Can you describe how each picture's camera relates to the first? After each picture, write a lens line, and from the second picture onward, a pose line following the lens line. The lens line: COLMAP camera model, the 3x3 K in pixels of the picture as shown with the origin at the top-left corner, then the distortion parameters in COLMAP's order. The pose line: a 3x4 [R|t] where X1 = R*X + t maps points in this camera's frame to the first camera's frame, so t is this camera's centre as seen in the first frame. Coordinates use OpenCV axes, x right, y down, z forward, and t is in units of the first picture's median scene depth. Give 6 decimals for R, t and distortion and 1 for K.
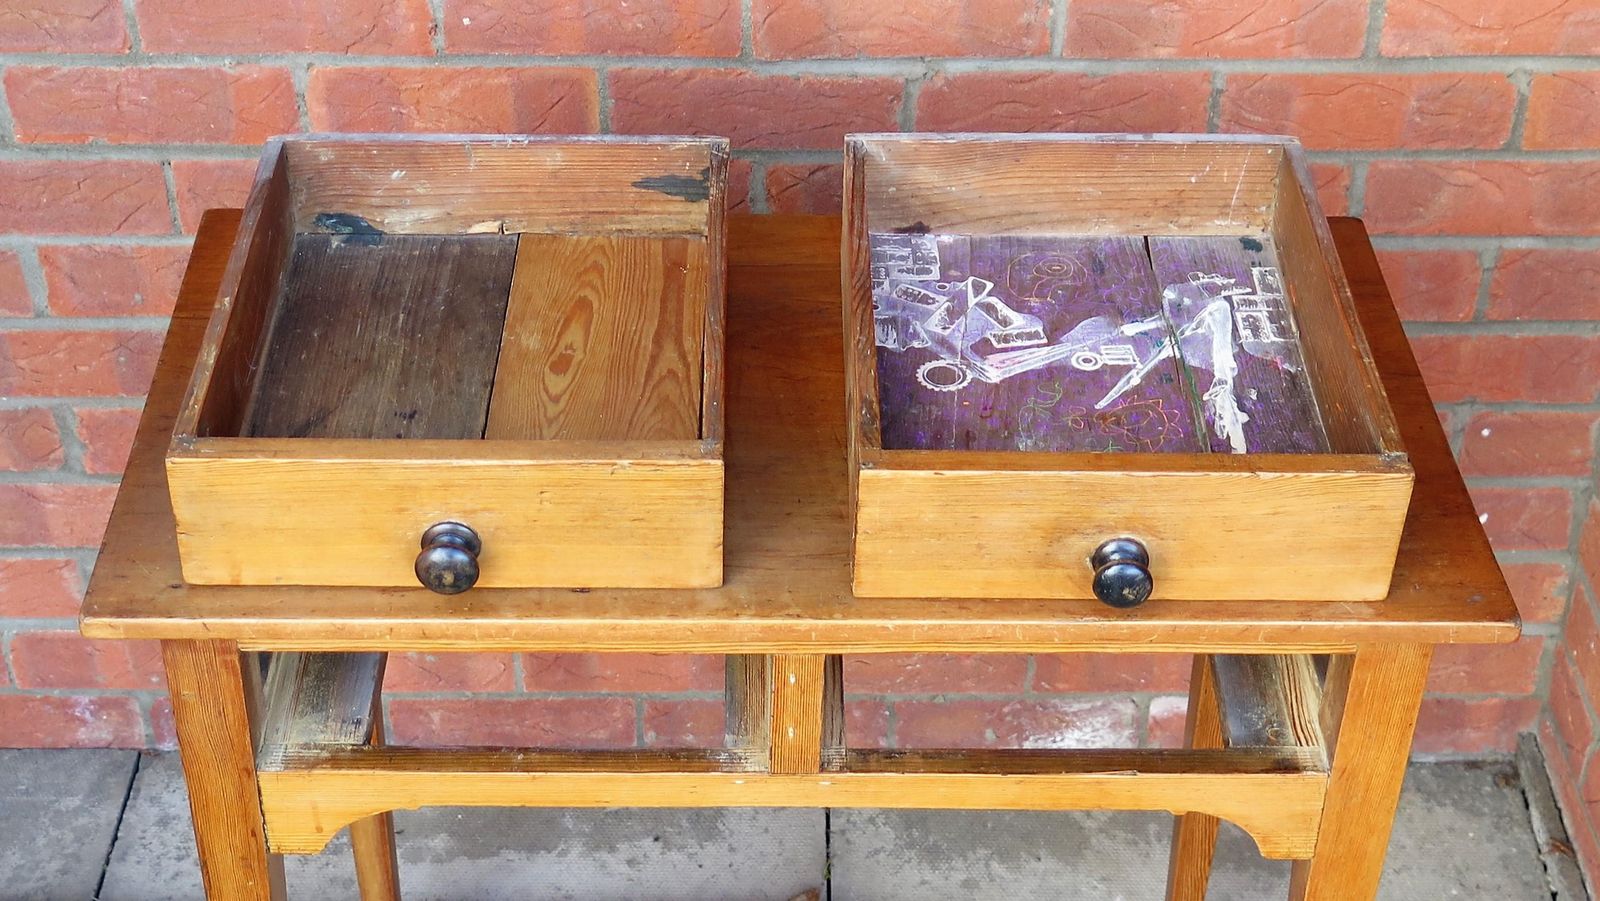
lens RADIAL K [[2492.2, 0, 764.2], [0, 2492.2, 431.0], [0, 0, 1]] dist [-0.027410, 0.000000]
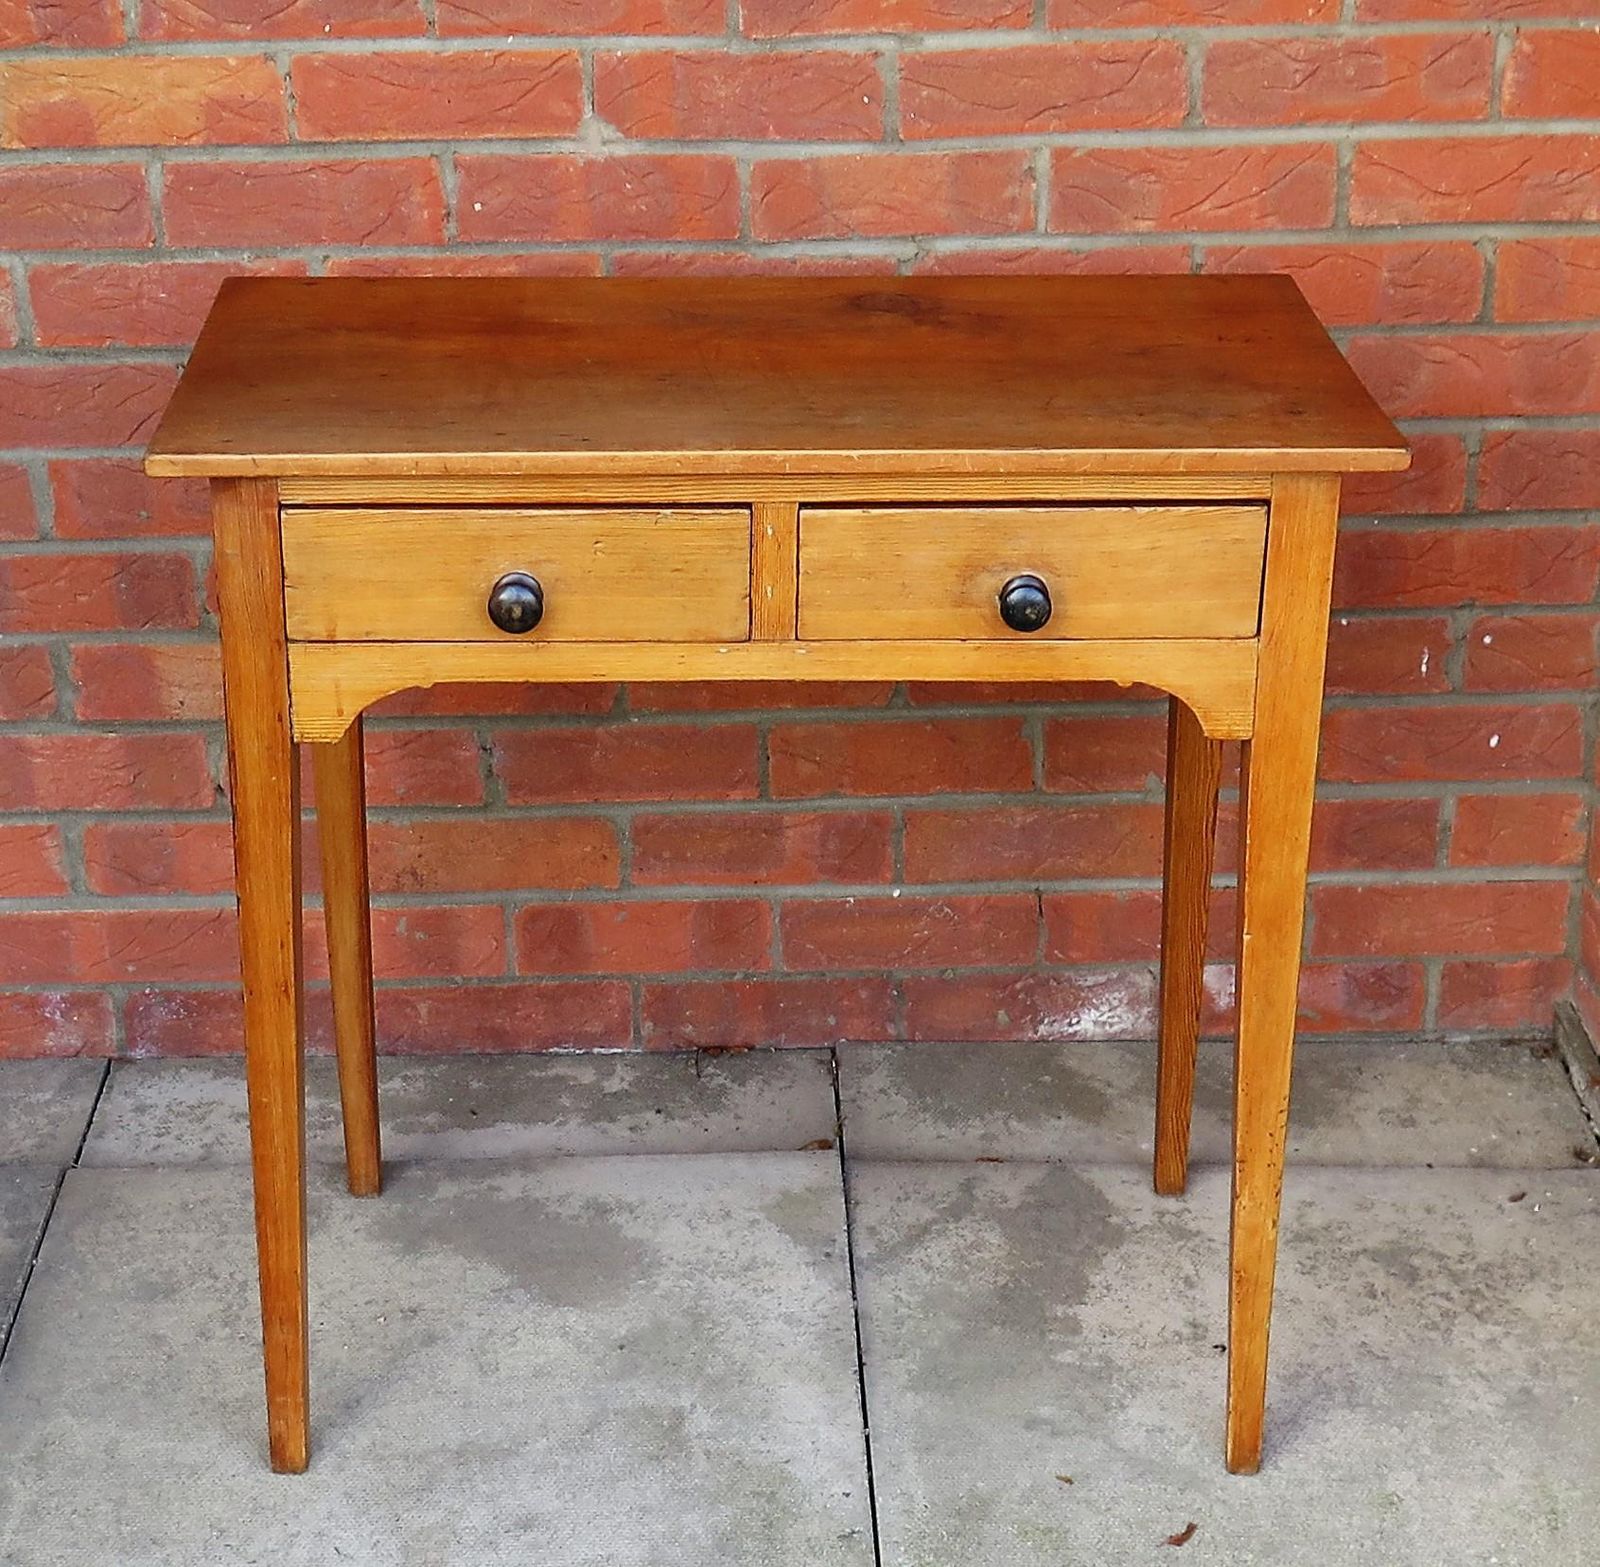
lens RADIAL K [[3205.2, 0, 696.2], [0, 3205.2, 874.1], [0, 0, 1]] dist [-0.029150, 0.000000]
pose [[0.999770, -0.019737, 0.008369, -0.040734], [0.021008, 0.979767, -0.199034, 0.348958], [-0.004271, 0.199164, 0.979957, -0.242984]]
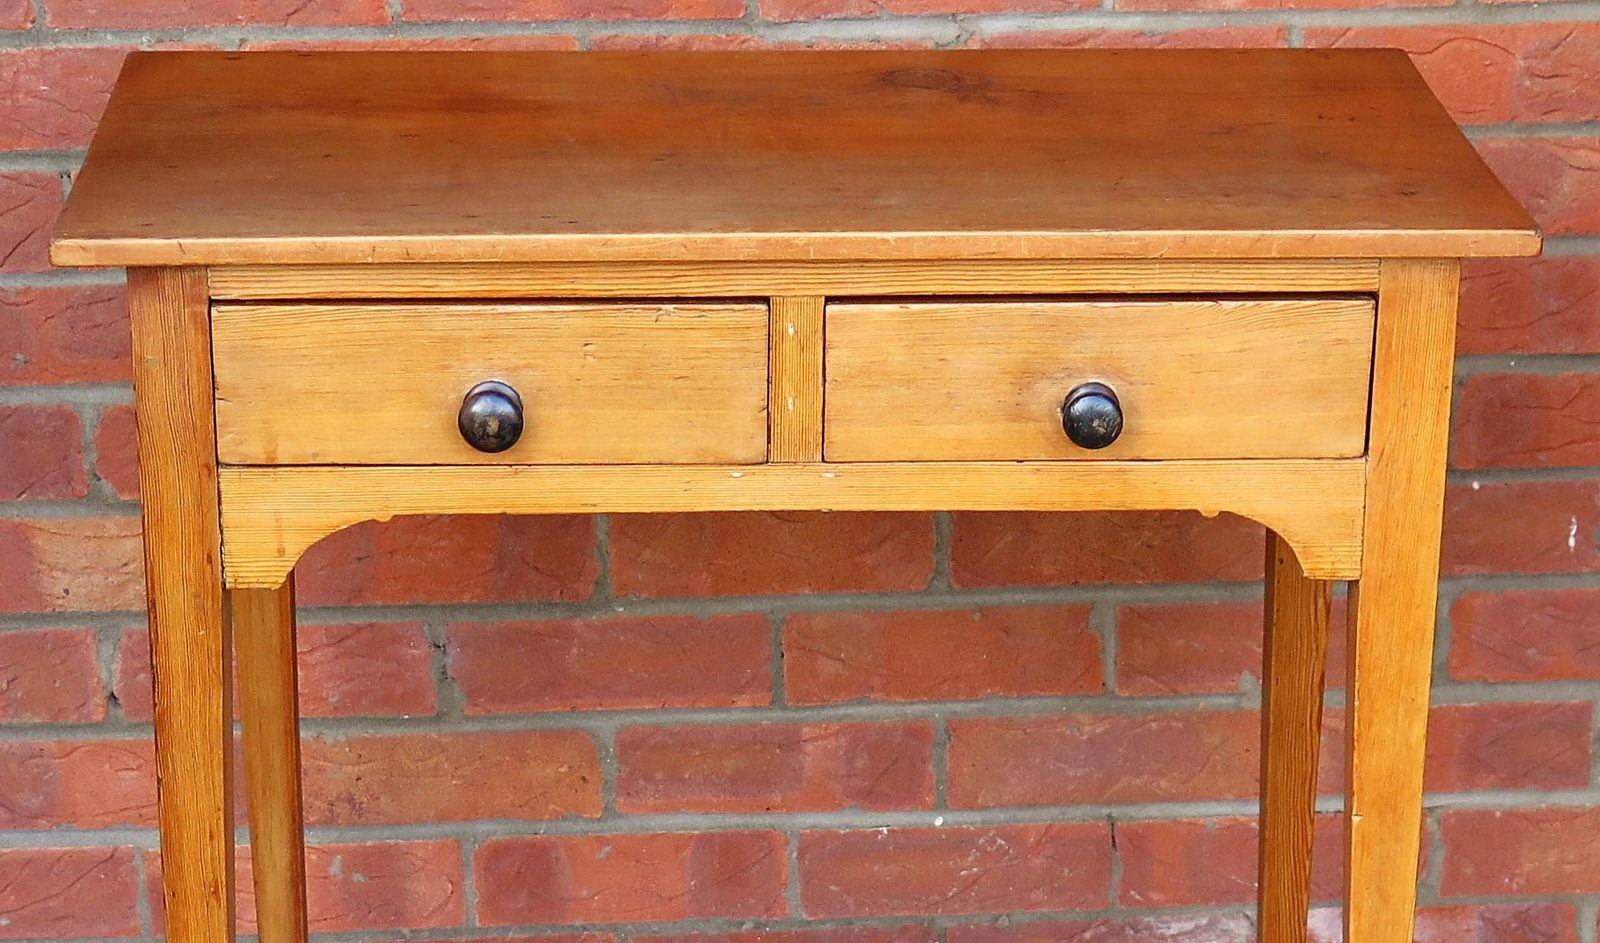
lens RADIAL K [[4196.1, 0, 830.5], [0, 4196.1, 988.3], [0, 0, 1]] dist [-0.049531, 0.000000]
pose [[0.998476, -0.027928, 0.047593, -0.053762], [0.036616, 0.980558, -0.192783, 0.426144], [-0.041284, 0.194232, 0.980087, -0.332423]]
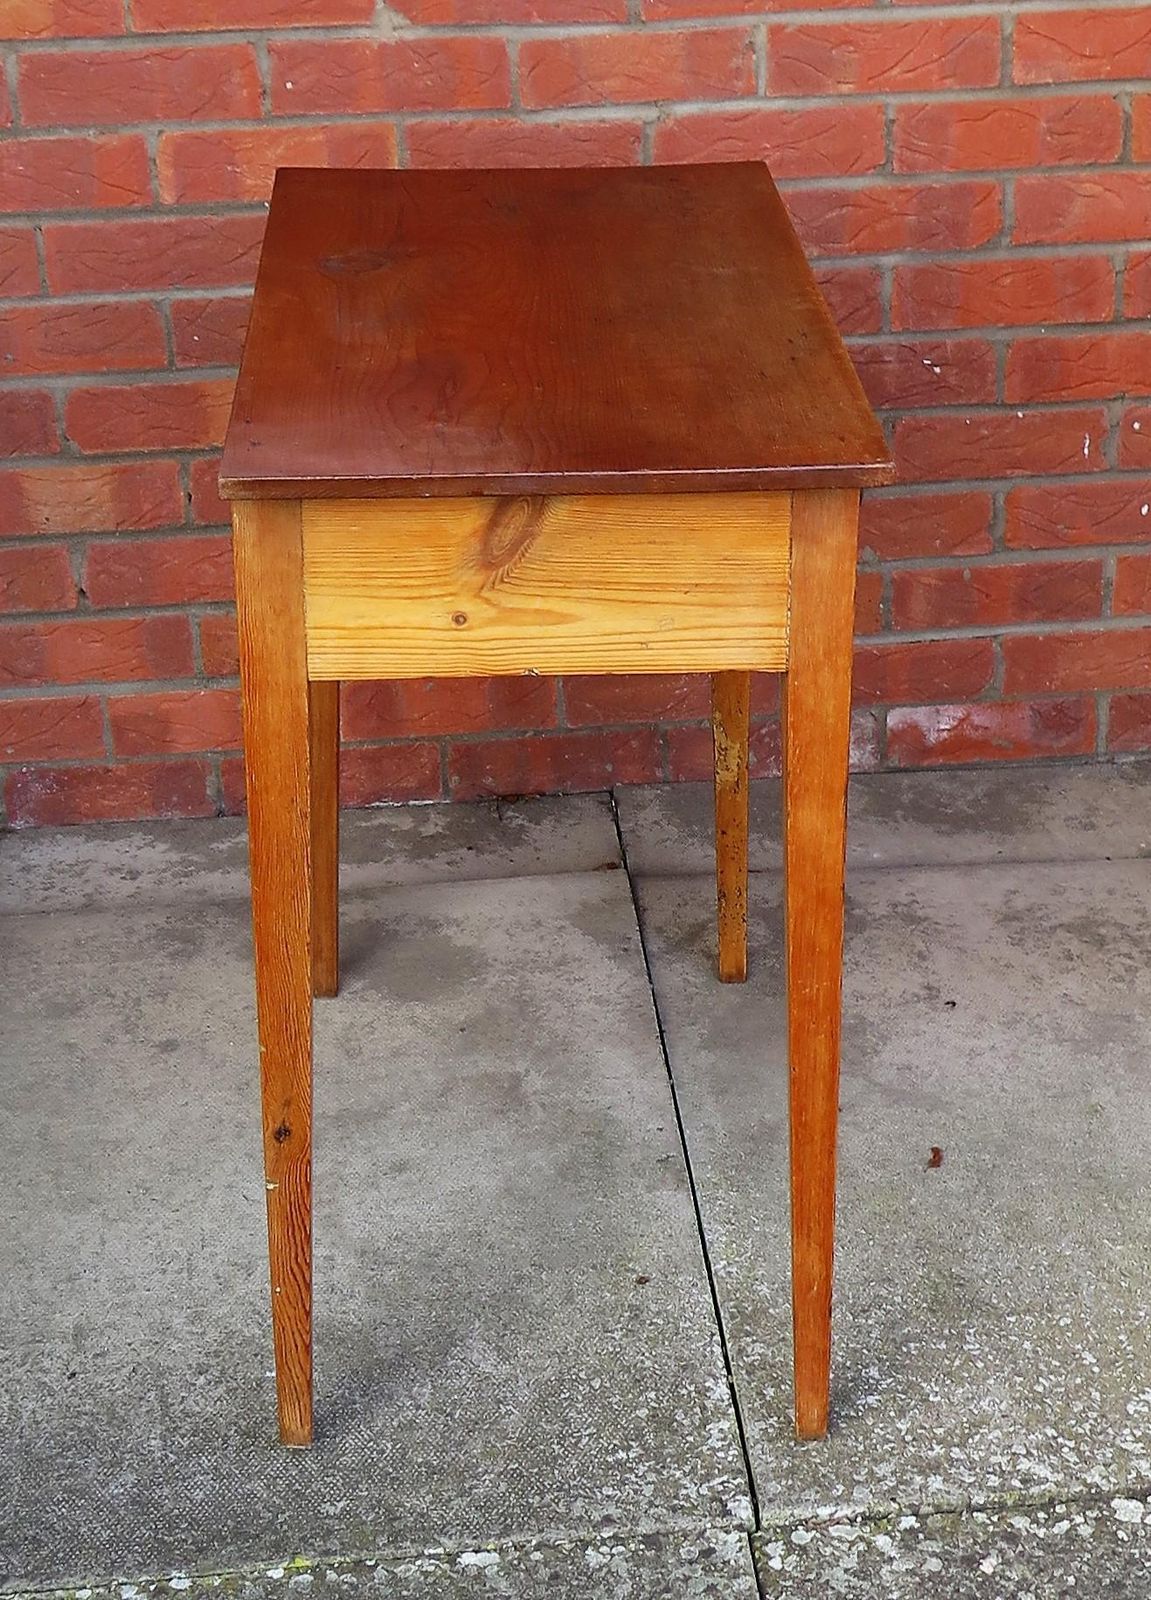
lens RADIAL K [[2971.3, 0, 711.7], [0, 2971.3, 803.0], [0, 0, 1]] dist [-0.023377, 0.000000]
pose [[0.991135, -0.067875, 0.114213, -0.095359], [0.086755, 0.981715, -0.169438, 0.417853], [-0.100624, 0.177845, 0.978900, -0.372628]]
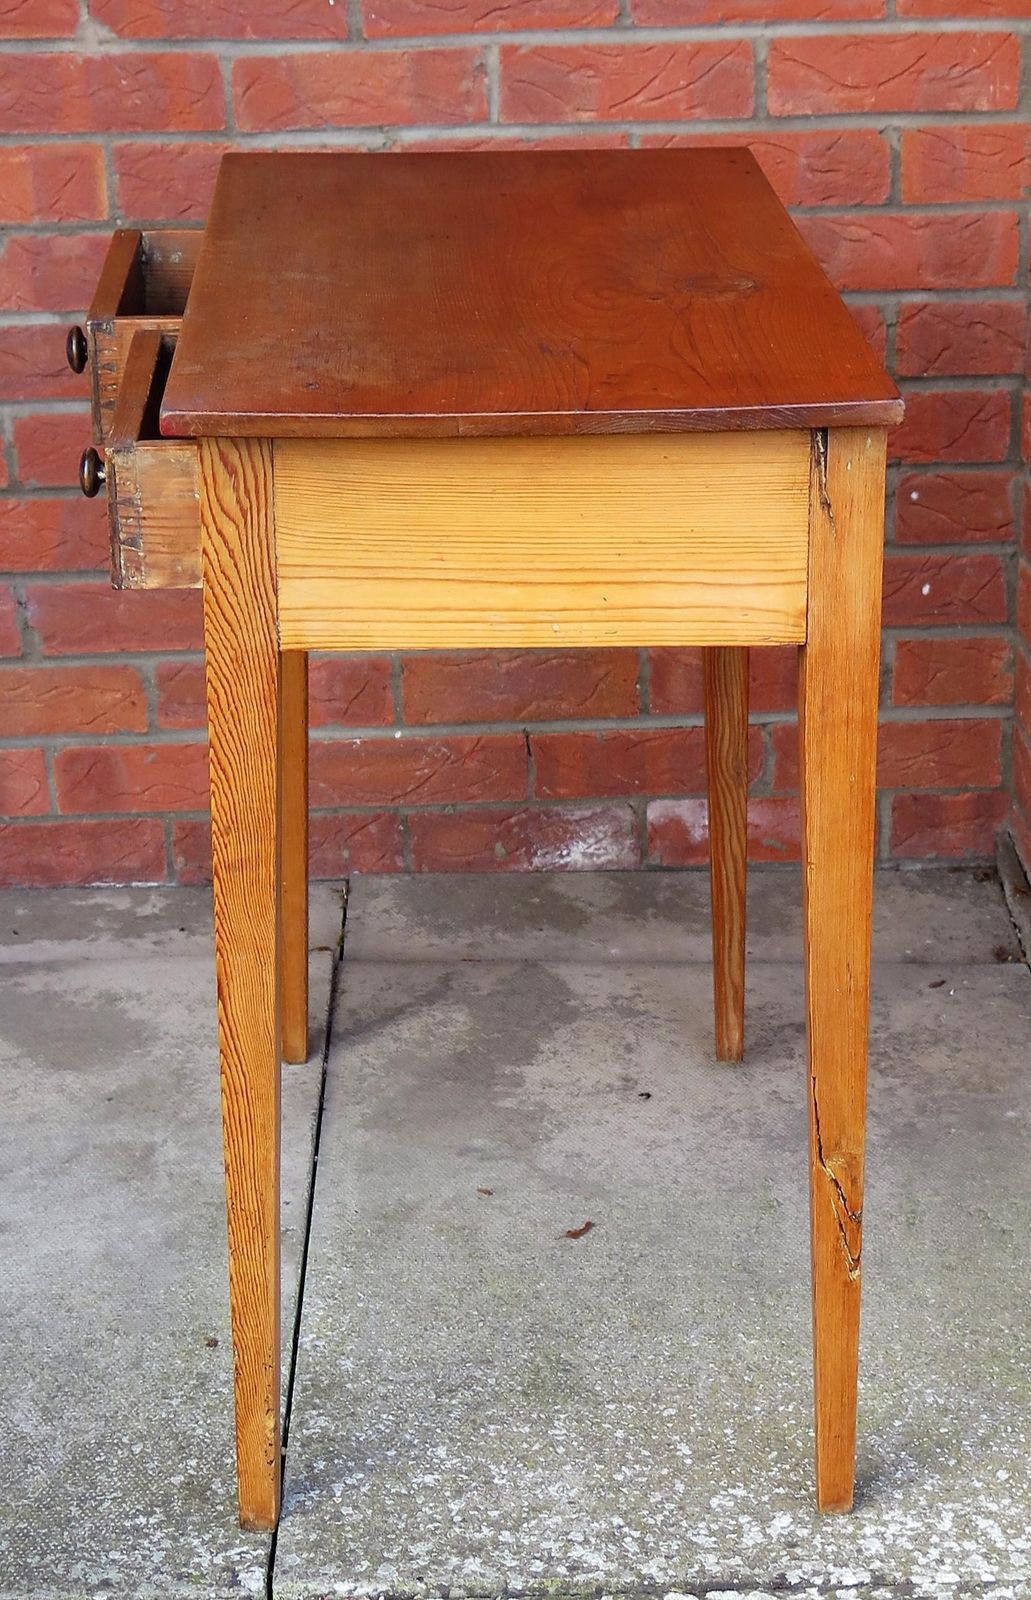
lens RADIAL K [[3093.3, 0, 603.7], [0, 3093.3, 962.3], [0, 0, 1]] dist [-0.037192, 0.000000]
pose [[0.998839, -0.030066, 0.037648, 0.094081], [0.037270, 0.977362, -0.208266, 0.500536], [-0.030534, 0.209427, 0.977347, -0.316498]]
